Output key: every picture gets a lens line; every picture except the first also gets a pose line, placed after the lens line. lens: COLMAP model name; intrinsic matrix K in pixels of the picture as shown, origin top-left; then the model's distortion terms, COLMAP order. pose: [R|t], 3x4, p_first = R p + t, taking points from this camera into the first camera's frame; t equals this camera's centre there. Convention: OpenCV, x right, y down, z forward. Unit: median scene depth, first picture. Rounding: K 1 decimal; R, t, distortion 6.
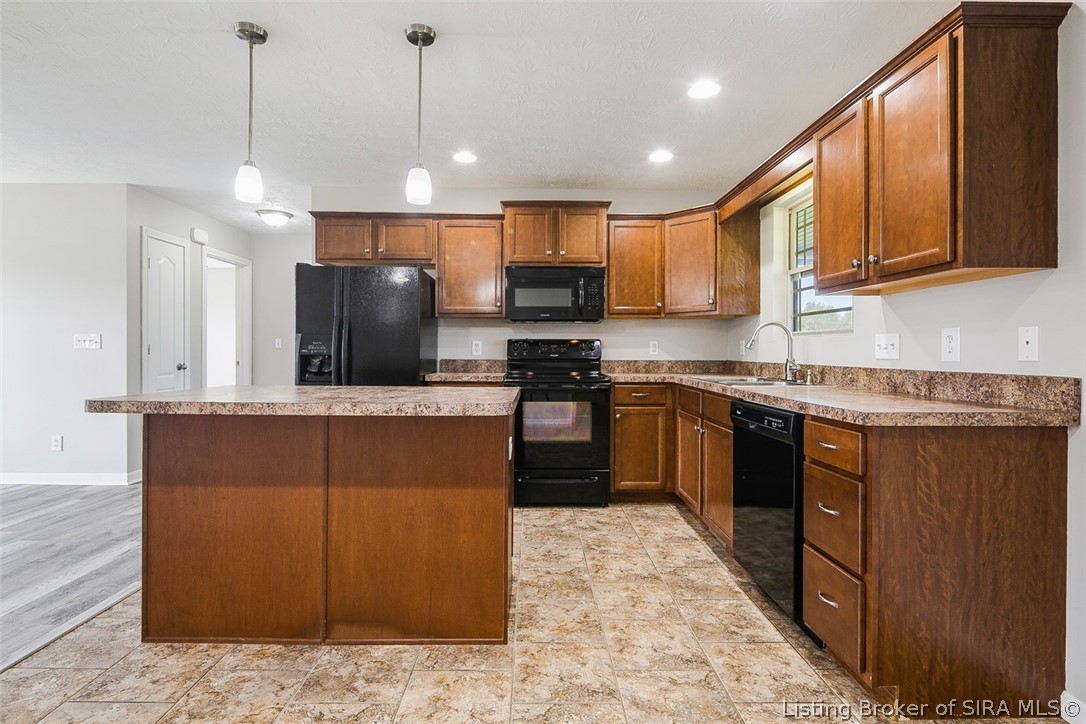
lens RADIAL K [[530.9, 0, 541.5], [0, 530.9, 355.5], [0, 0, 1]] dist [0.000992, -0.004514]
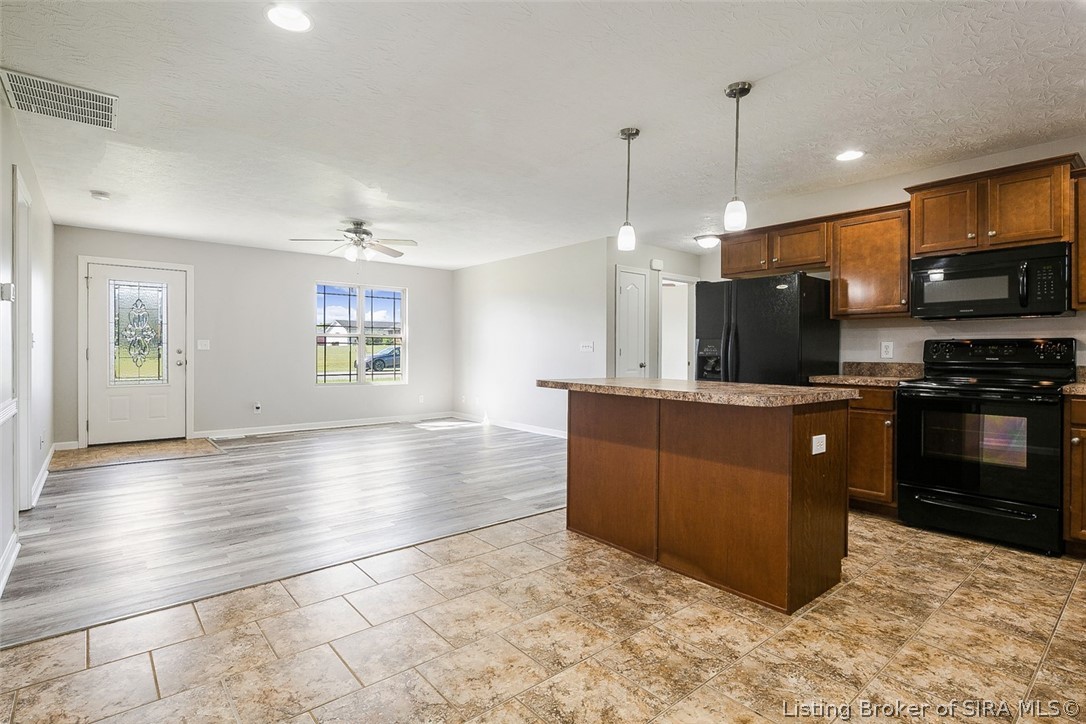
lens RADIAL K [[530.9, 0, 533.3], [0, 530.9, 354.6], [0, 0, 1]] dist [0.000992, -0.004514]
pose [[0.627924, 0.002697, -0.778270, 0.286277], [-0.008182, 0.999962, -0.003136, 0.002341], [0.778232, 0.008337, 0.627922, -0.076280]]
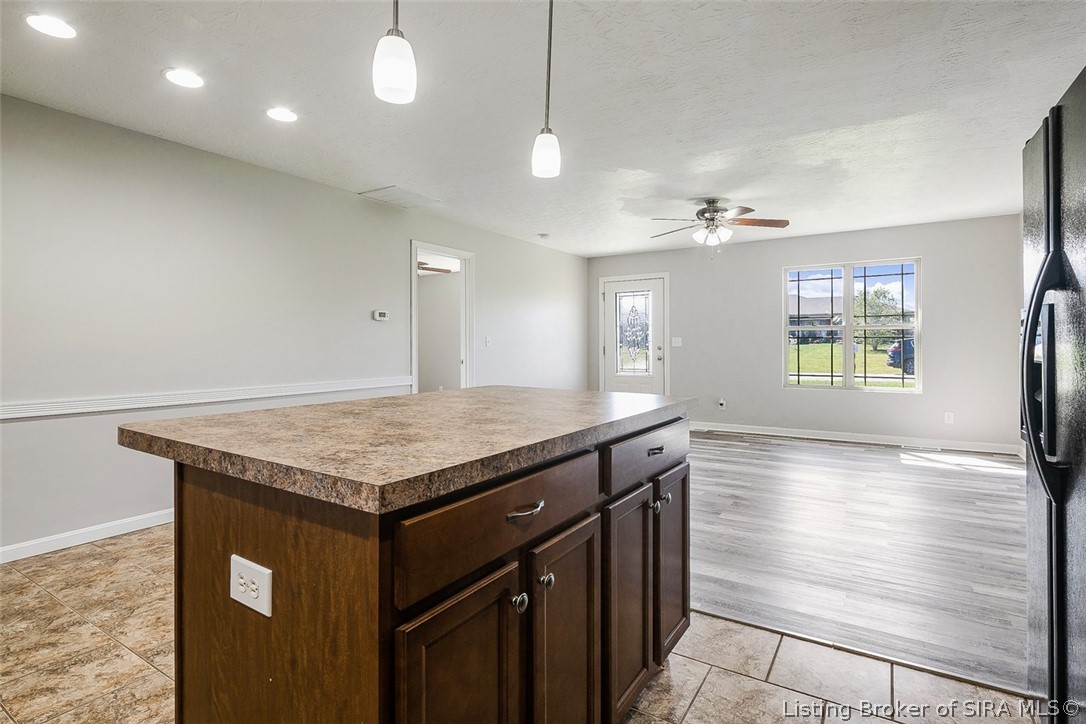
lens RADIAL K [[530.9, 0, 544.8], [0, 530.9, 352.2], [0, 0, 1]] dist [0.000992, -0.004514]
pose [[-0.557497, 0.005650, -0.830160, 0.102041], [-0.008661, 0.999883, 0.012621, -0.011667], [0.830134, 0.014226, -0.557383, 0.994809]]
